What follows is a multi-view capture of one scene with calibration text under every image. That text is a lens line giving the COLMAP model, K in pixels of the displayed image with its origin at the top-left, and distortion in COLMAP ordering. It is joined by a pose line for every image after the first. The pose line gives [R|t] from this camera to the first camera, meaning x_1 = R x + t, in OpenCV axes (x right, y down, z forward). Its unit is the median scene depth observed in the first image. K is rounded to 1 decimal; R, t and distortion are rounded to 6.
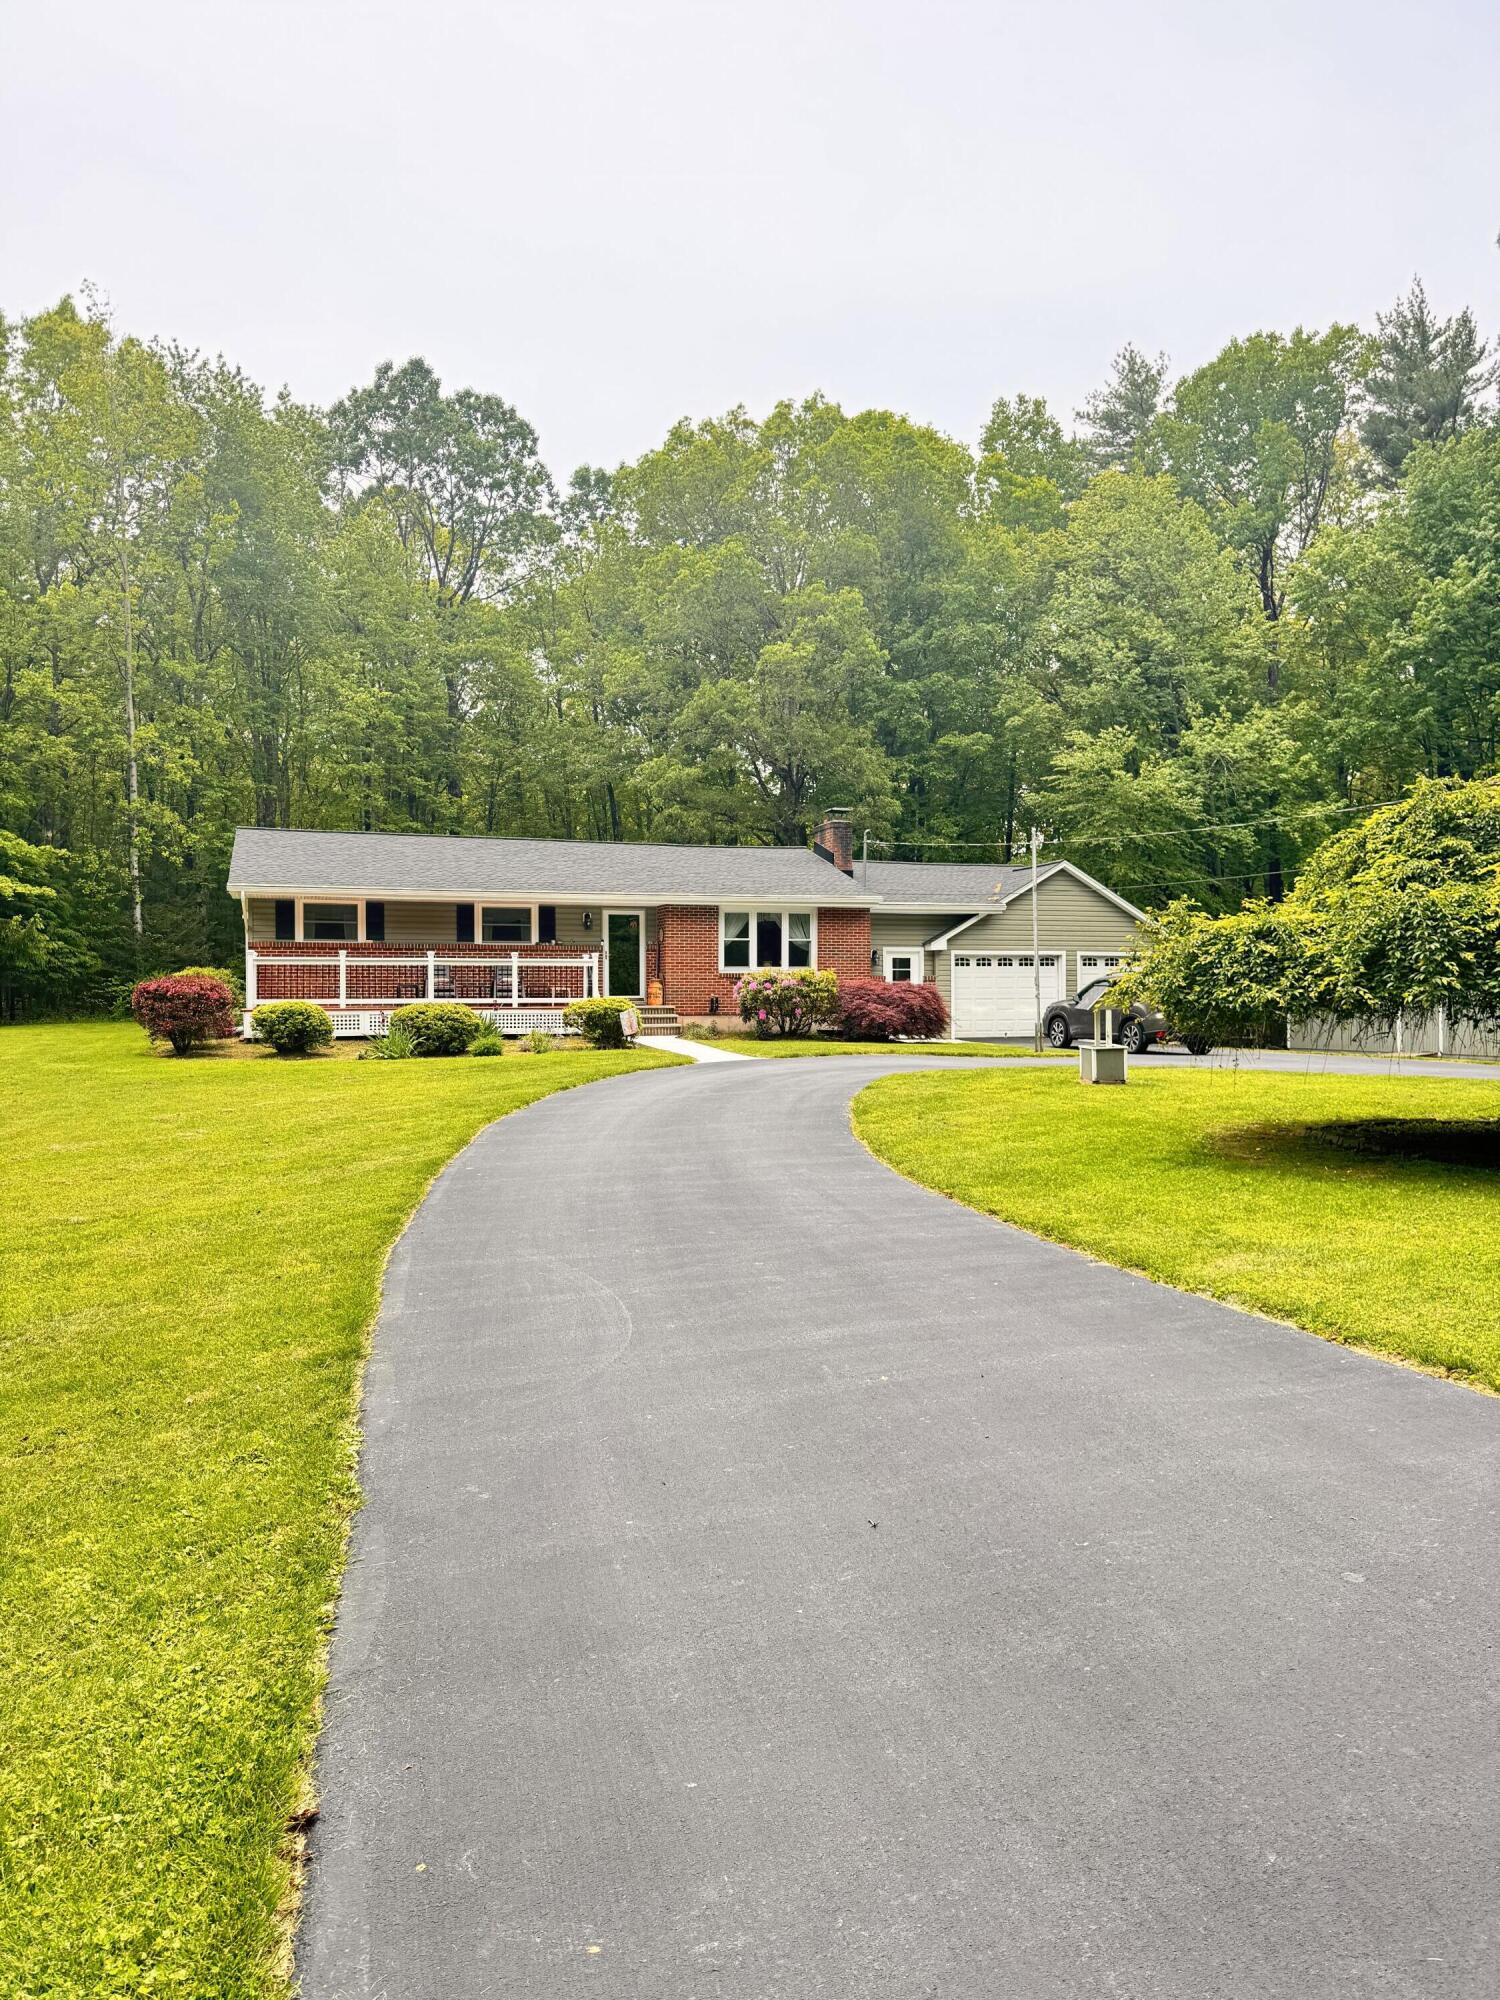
lens RADIAL K [[1442.9, 0, 750.0], [0, 1442.9, 1000.0], [0, 0, 1]] dist [0.063104, -0.000857]
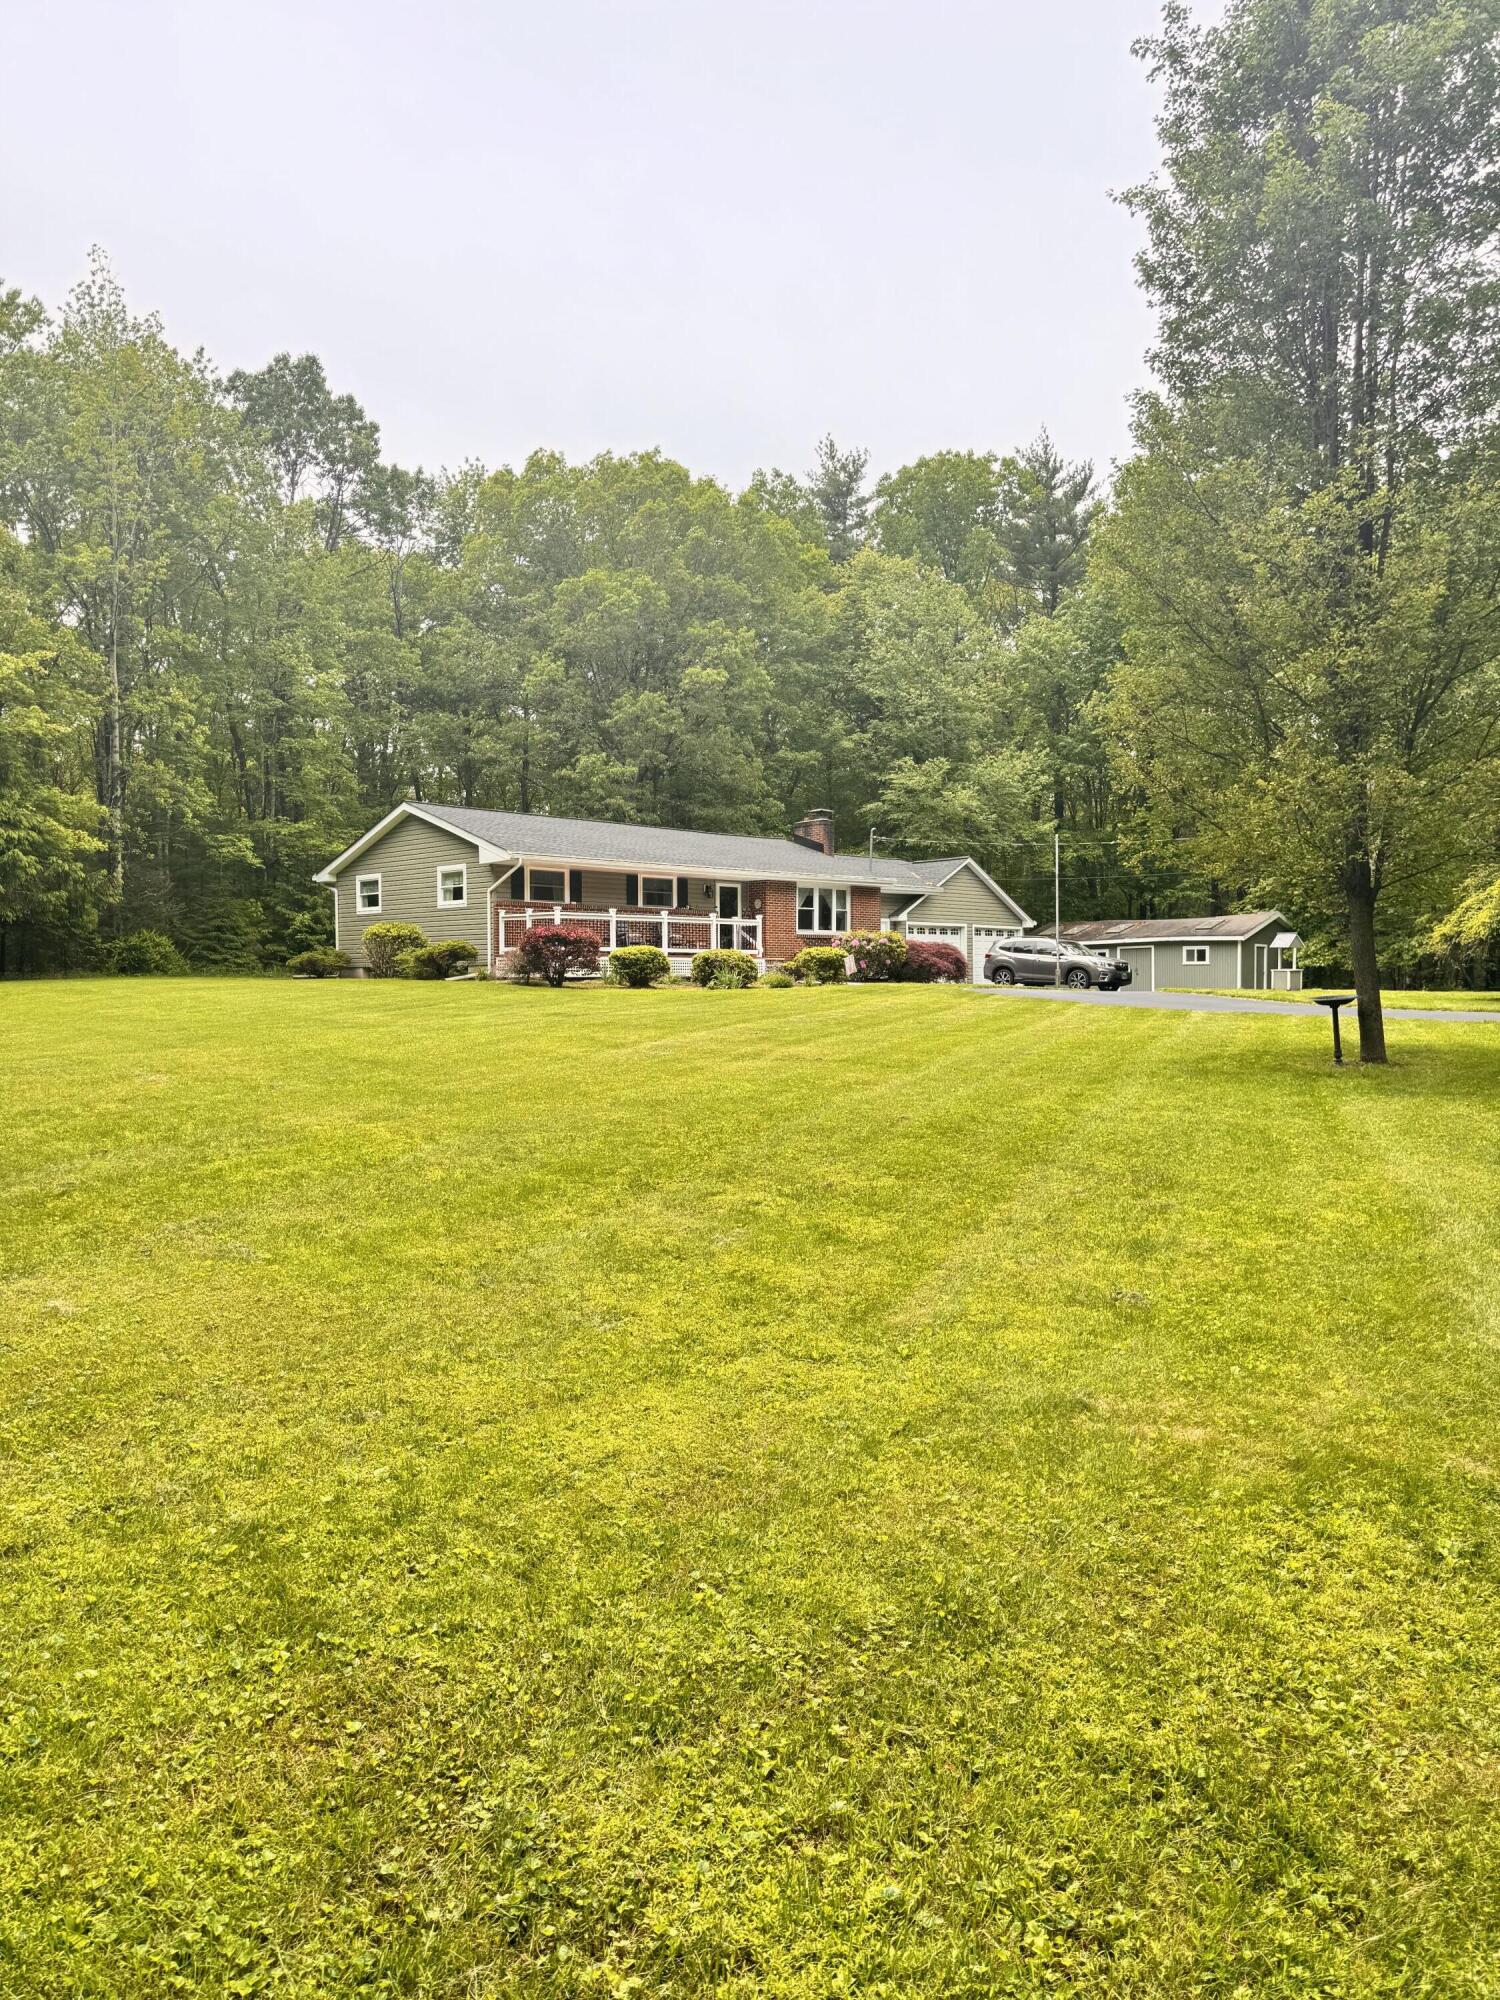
lens RADIAL K [[1442.9, 0, 750.0], [0, 1442.9, 1000.0], [0, 0, 1]] dist [0.063104, -0.000857]
pose [[0.919104, 0.004473, 0.393991, -0.586010], [-0.009890, 0.999882, 0.011720, 0.028191], [-0.393892, -0.014668, 0.919040, -0.213827]]
